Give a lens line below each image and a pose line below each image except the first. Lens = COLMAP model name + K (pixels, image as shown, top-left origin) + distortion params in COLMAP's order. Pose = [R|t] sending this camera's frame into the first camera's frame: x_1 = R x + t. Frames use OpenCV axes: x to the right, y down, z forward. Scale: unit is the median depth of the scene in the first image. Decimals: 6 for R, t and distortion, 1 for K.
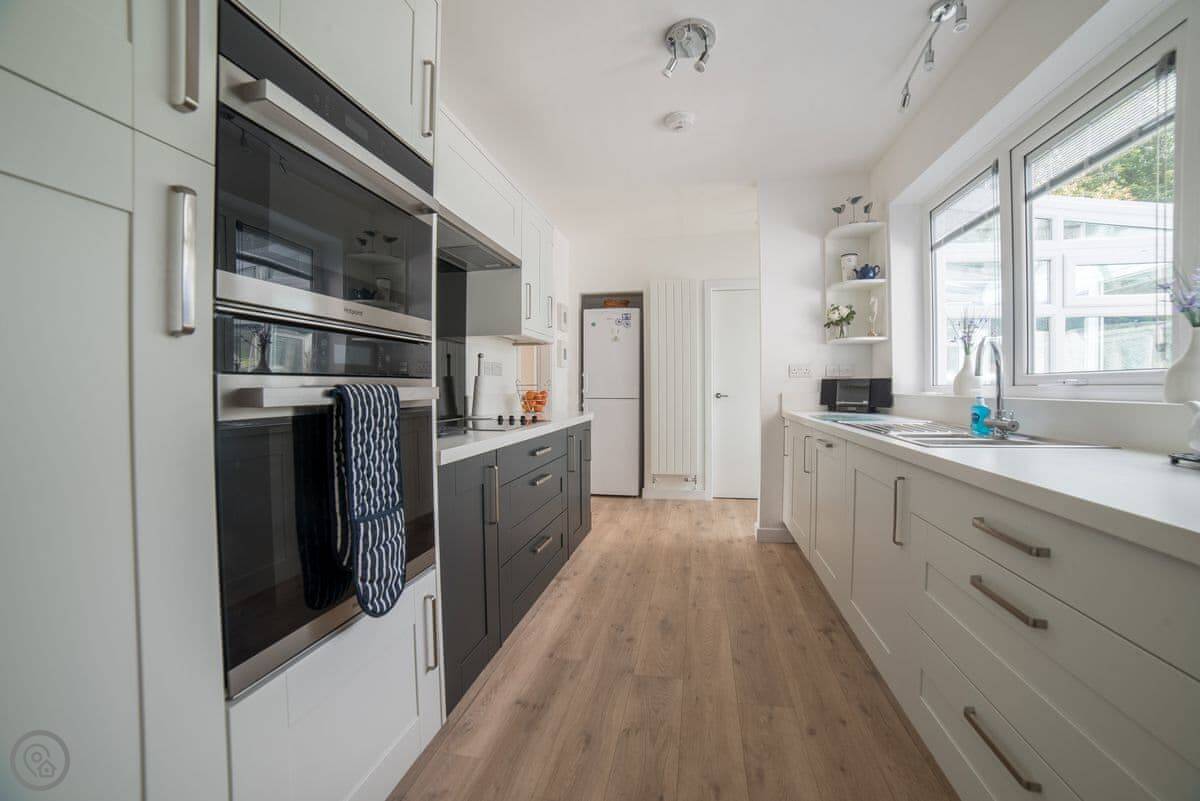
lens RADIAL K [[494.3, 0, 606.2], [0, 494.3, 392.0], [0, 0, 1]] dist [-0.103216, 0.034632]
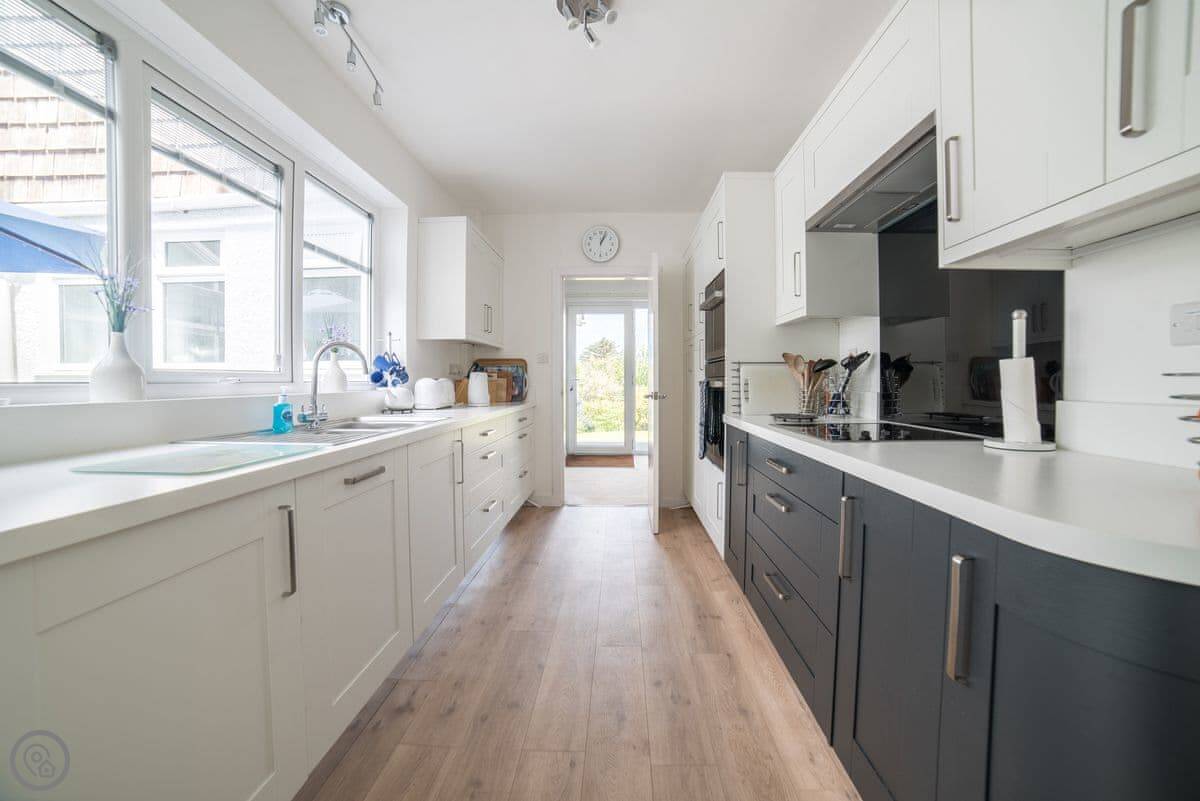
lens RADIAL K [[494.3, 0, 606.2], [0, 494.3, 392.0], [0, 0, 1]] dist [-0.103216, 0.034632]
pose [[-0.988011, 0.008254, -0.154160, 0.262286], [0.003360, 0.999483, 0.031986, -0.019706], [0.154344, 0.031084, -0.987528, 1.793414]]
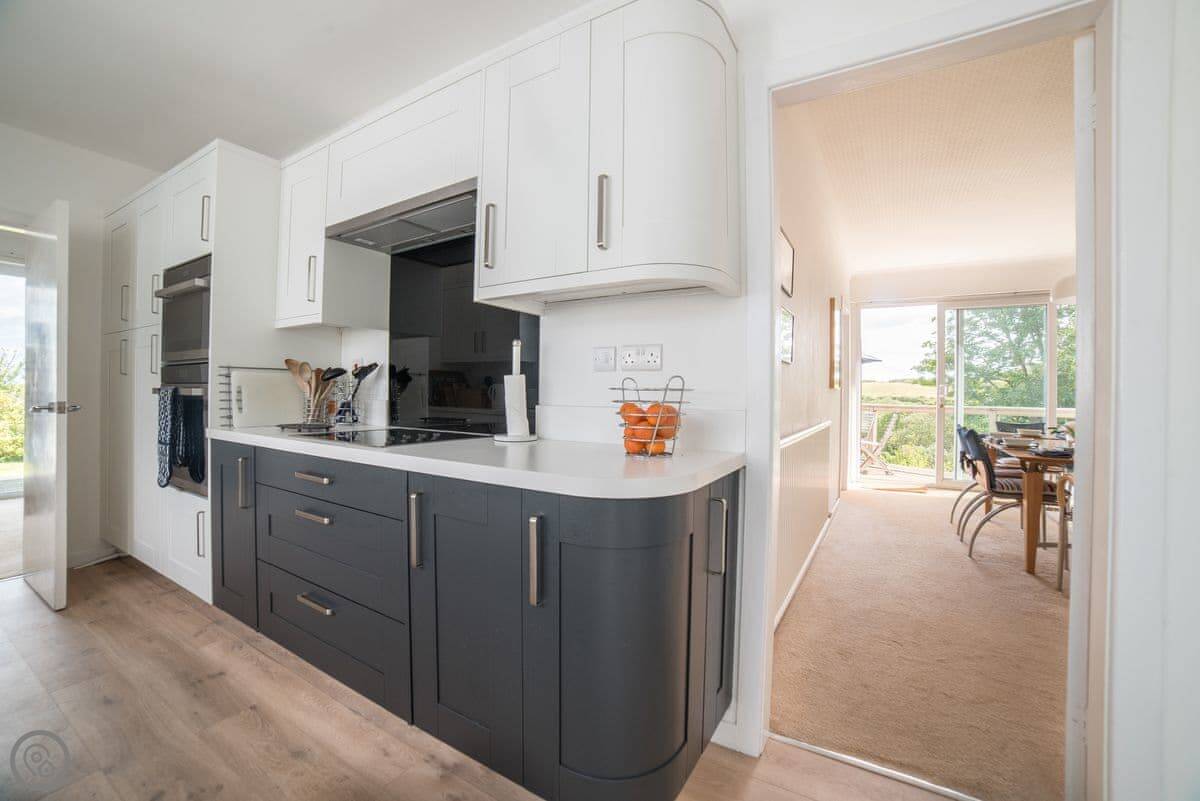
lens RADIAL K [[494.3, 0, 606.2], [0, 494.3, 392.0], [0, 0, 1]] dist [-0.103216, 0.034632]
pose [[-0.344600, -0.002396, -0.938746, 0.404439], [-0.018852, 0.999813, 0.004369, -0.018898], [0.938560, 0.019203, -0.344581, 1.736542]]
